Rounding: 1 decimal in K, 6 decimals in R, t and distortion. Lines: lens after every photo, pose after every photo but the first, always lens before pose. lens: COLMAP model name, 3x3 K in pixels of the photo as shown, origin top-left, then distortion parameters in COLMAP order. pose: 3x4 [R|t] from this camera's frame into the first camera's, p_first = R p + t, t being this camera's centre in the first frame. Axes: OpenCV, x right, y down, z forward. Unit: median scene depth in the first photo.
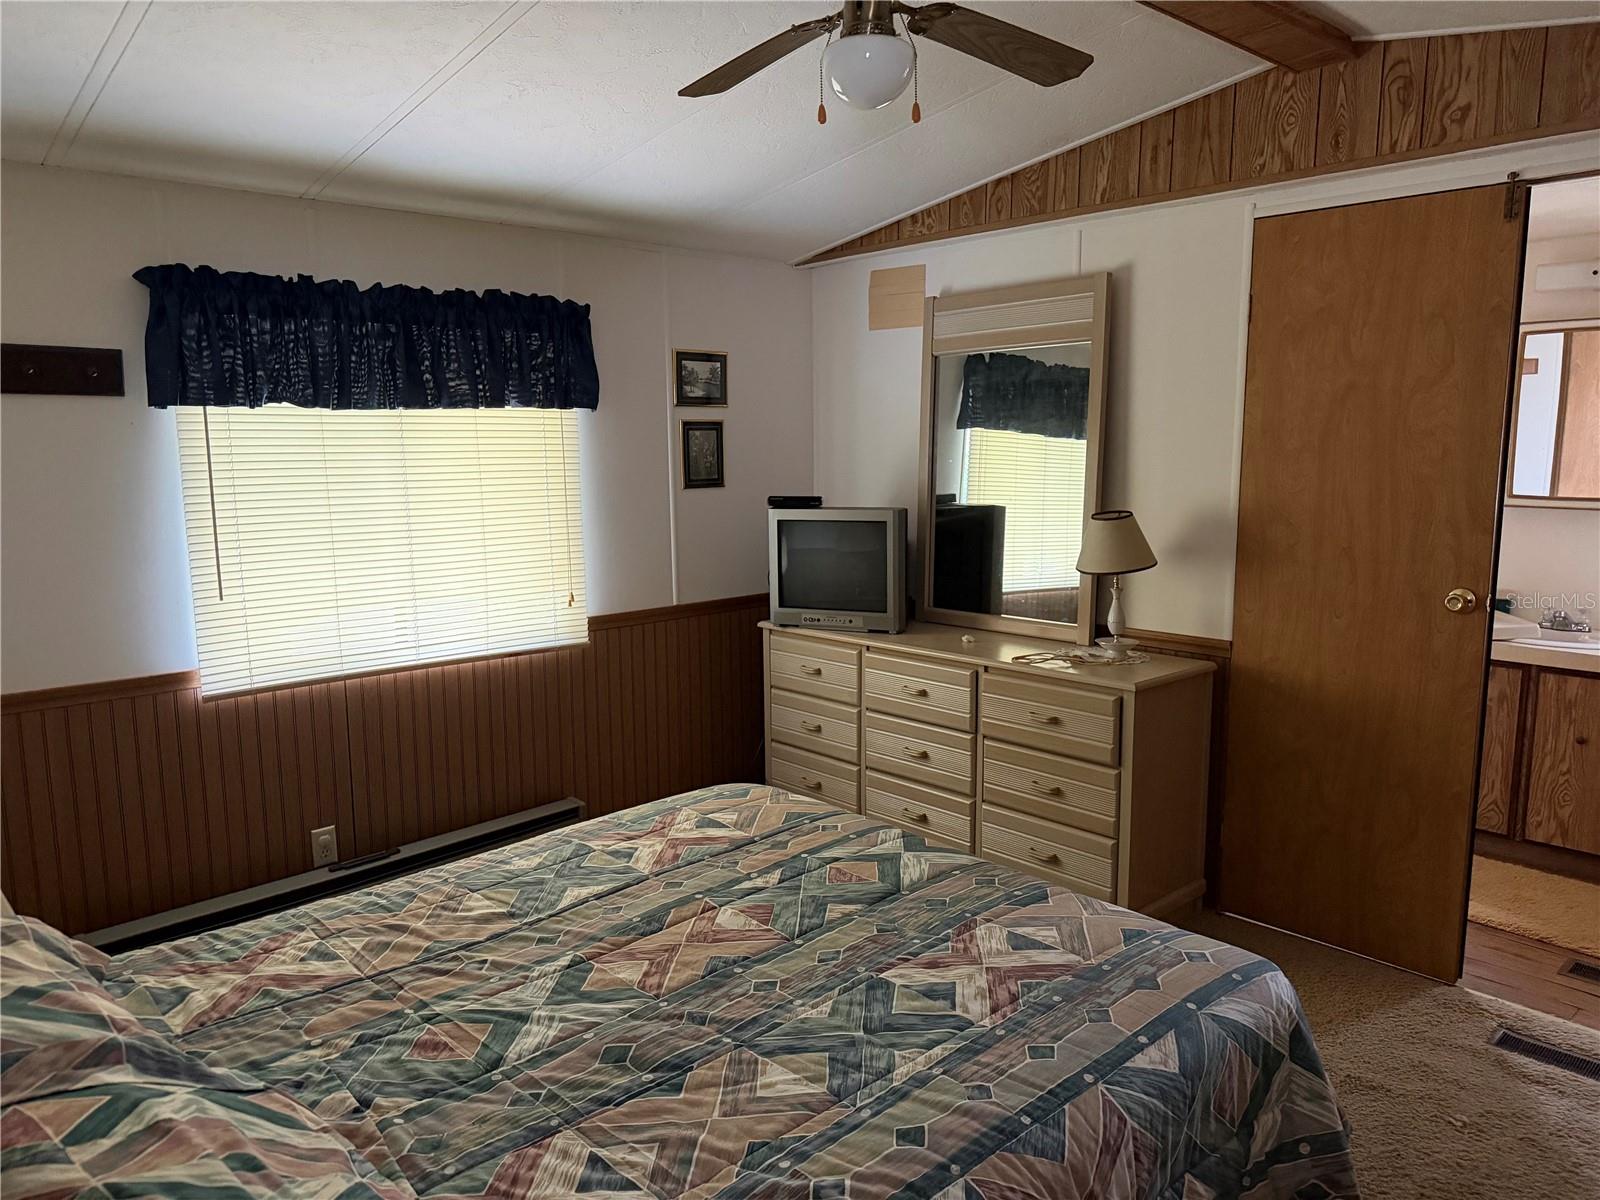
lens RADIAL K [[1122.2, 0, 800.0], [0, 1122.2, 600.0], [0, 0, 1]] dist [0.124540, -0.139489]
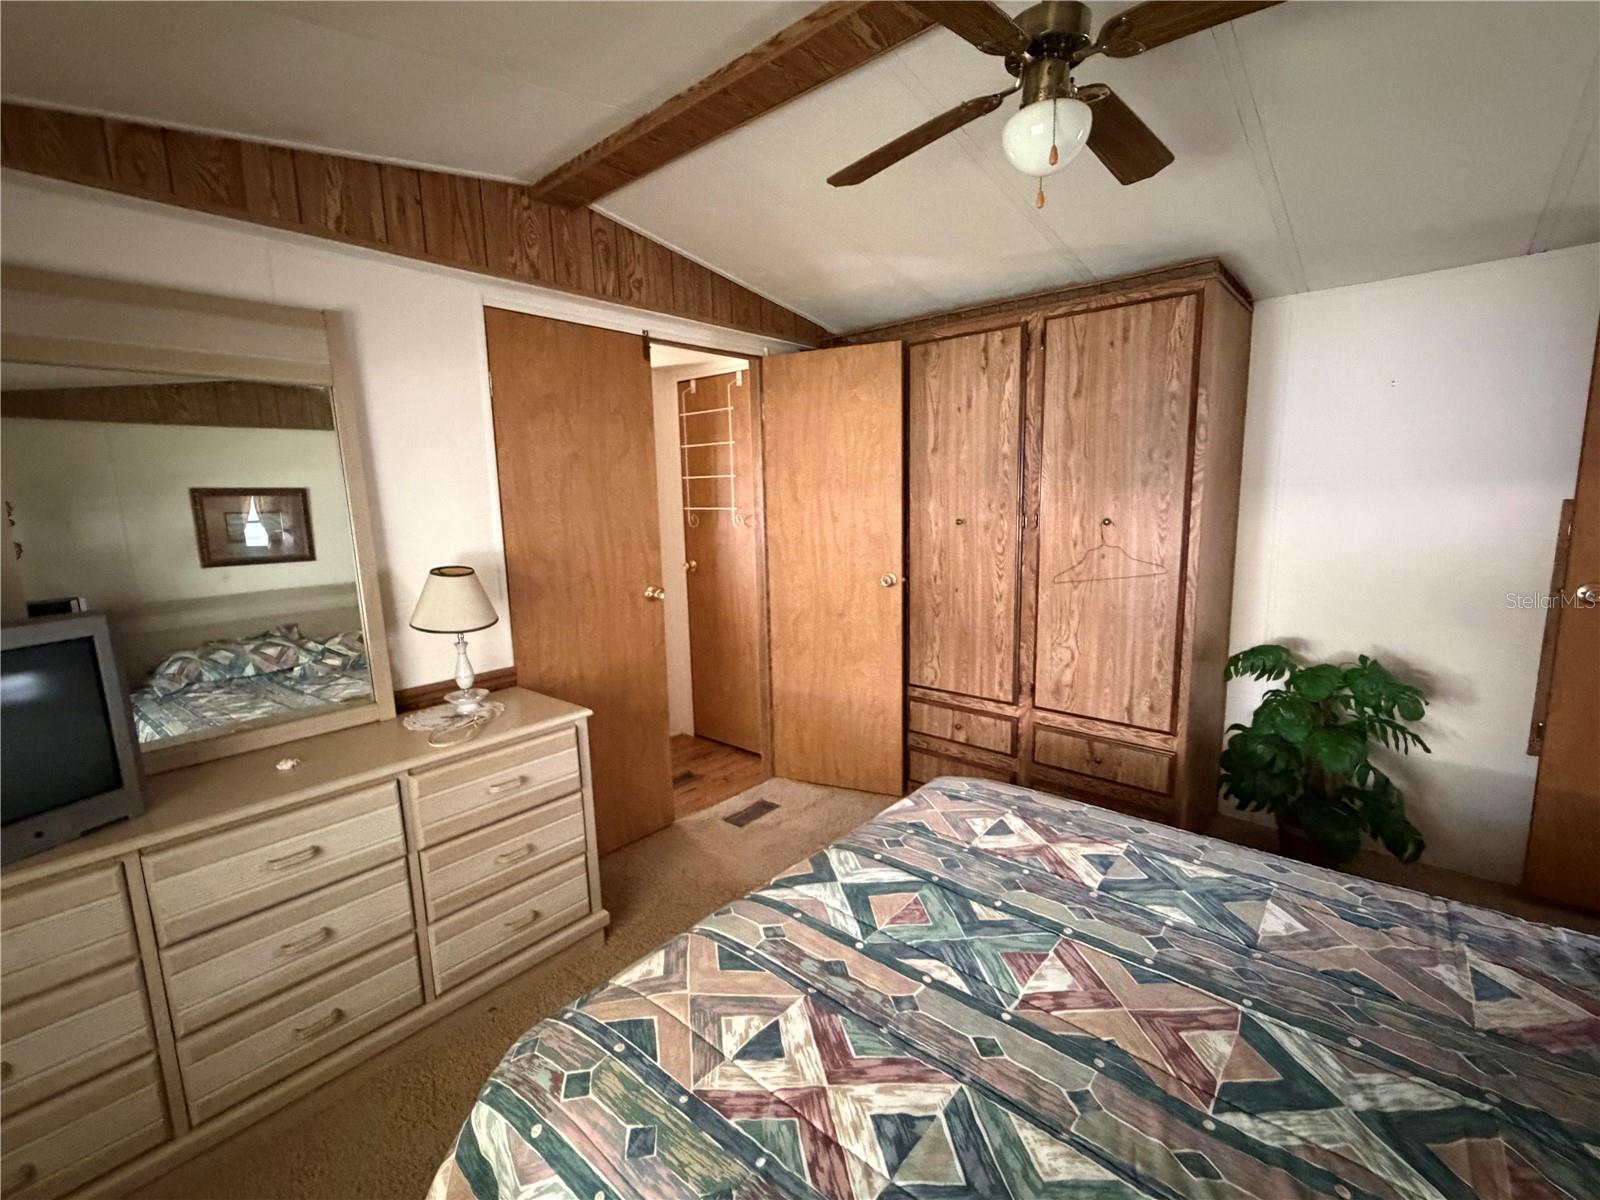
lens RADIAL K [[698.6, 0, 797.3], [0, 698.6, 601.2], [0, 0, 1]] dist [0.000358, -0.000489]
pose [[-0.104638, -0.144859, 0.983904, -0.485833], [0.169090, 0.972339, 0.161139, -0.131122], [-0.980030, 0.183230, -0.077249, 1.031150]]
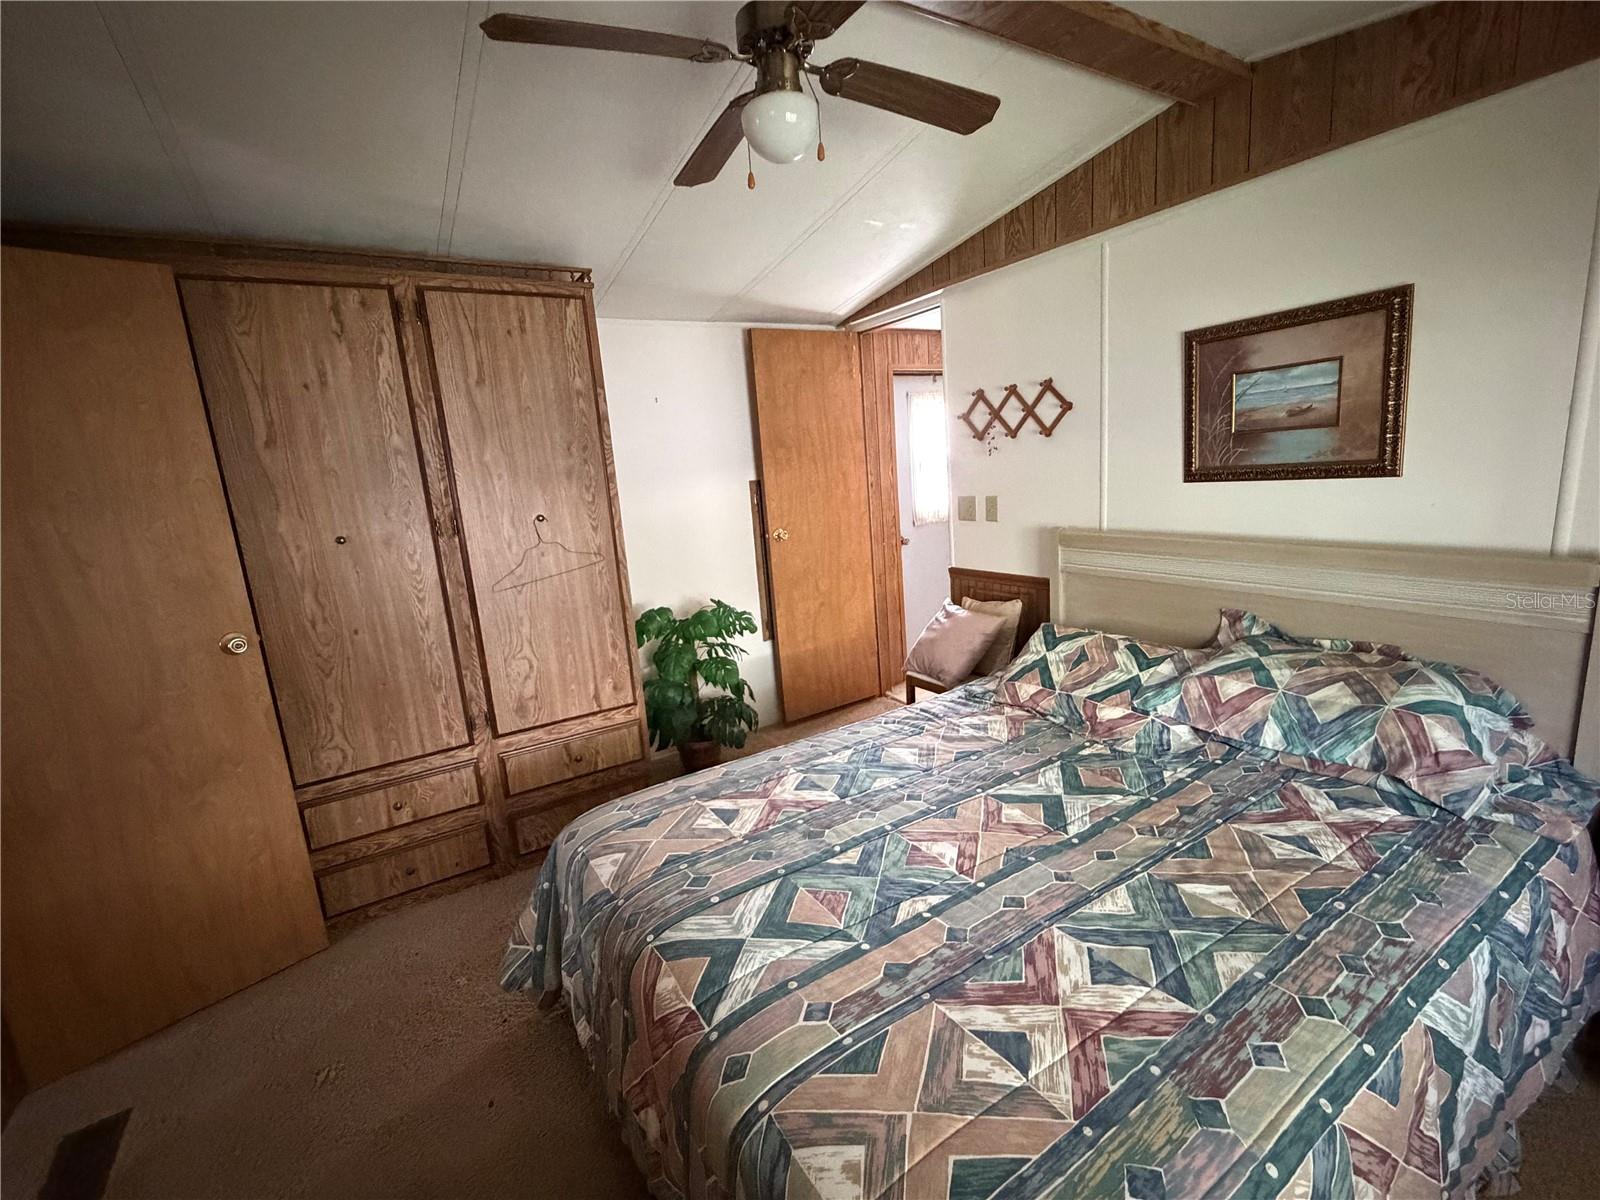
lens RADIAL K [[698.6, 0, 797.3], [0, 698.6, 601.2], [0, 0, 1]] dist [0.000358, -0.000489]
pose [[-0.978160, 0.041185, 0.203735, -0.060341], [0.108093, 0.938000, 0.329351, -0.179416], [-0.177539, 0.344180, -0.921965, 1.377478]]
